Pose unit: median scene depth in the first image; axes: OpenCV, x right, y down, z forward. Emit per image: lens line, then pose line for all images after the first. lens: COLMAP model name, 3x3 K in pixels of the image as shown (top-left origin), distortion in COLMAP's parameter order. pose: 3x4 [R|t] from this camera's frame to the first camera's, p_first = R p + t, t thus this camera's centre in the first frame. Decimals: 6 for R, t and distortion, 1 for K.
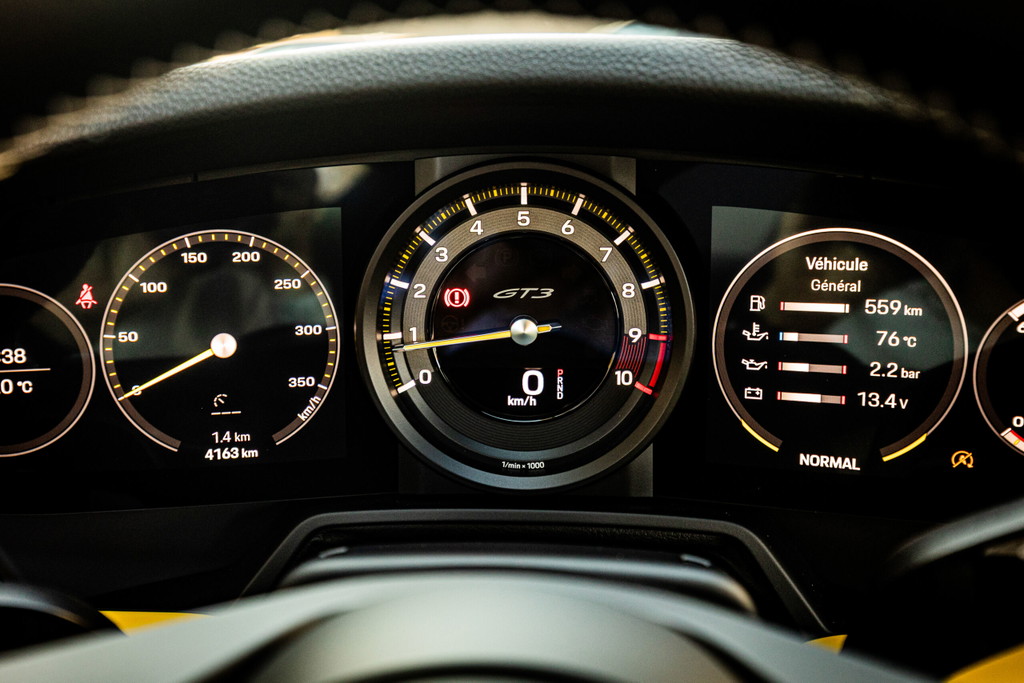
lens RADIAL K [[954.9, 0, 509.8], [0, 954.9, 341.3], [0, 0, 1]] dist [0.005012, 0.000000]
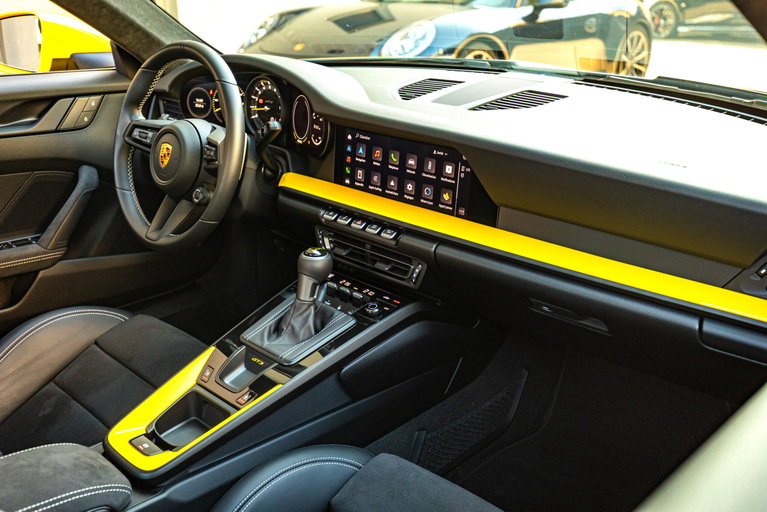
lens RADIAL K [[715.2, 0, 384.0], [0, 715.2, 255.2], [0, 0, 1]] dist [0.005012, 0.000000]
pose [[0.779694, 0.247908, -0.574995, 3.039298], [-0.189849, 0.968656, 0.160200, 0.017716], [0.596687, -0.015745, 0.802320, -1.830500]]
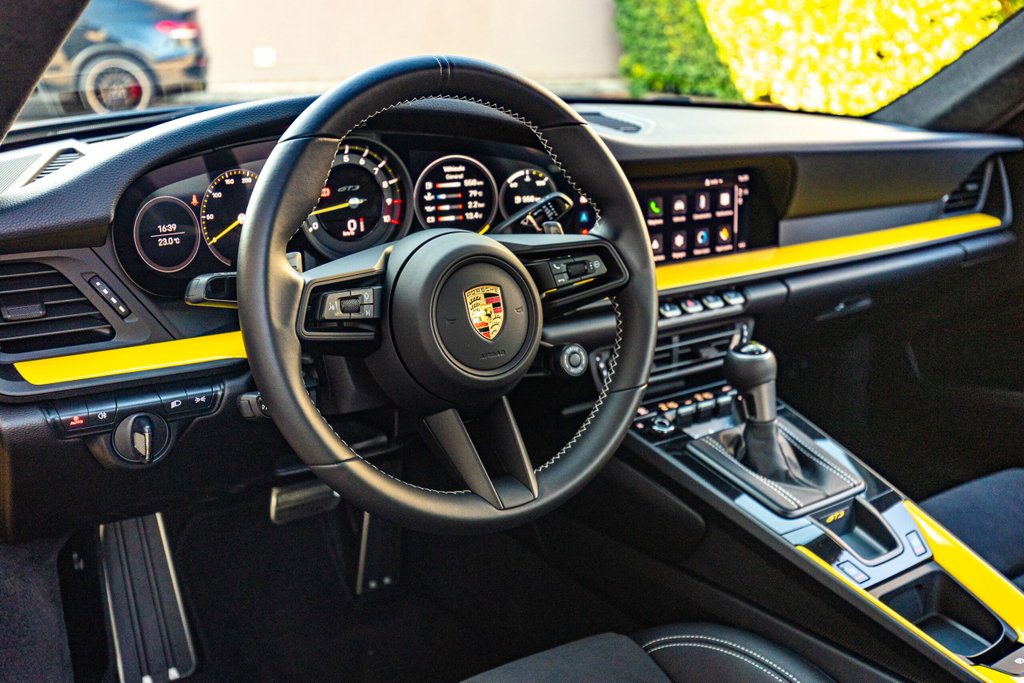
lens RADIAL K [[954.9, 0, 513.5], [0, 954.9, 338.5], [0, 0, 1]] dist [0.005012, 0.000000]
pose [[0.776178, -0.162761, 0.609144, -1.284881], [0.144392, 0.986317, 0.079554, 0.208606], [-0.613758, 0.026207, 0.789059, -1.286958]]
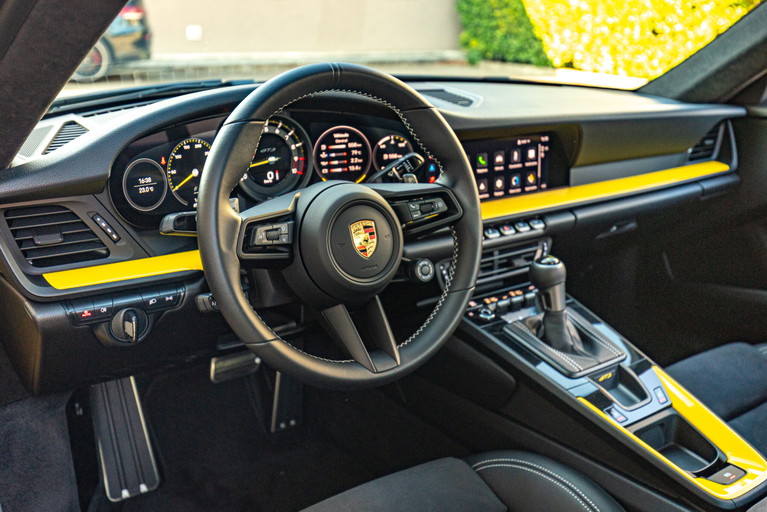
lens RADIAL K [[715.2, 0, 384.3], [0, 715.2, 256.4], [0, 0, 1]] dist [0.005012, 0.000000]
pose [[0.773164, -0.174482, 0.609732, -1.410092], [0.145151, 0.984575, 0.097691, 0.149763], [-0.617372, 0.012973, 0.786564, -1.447107]]
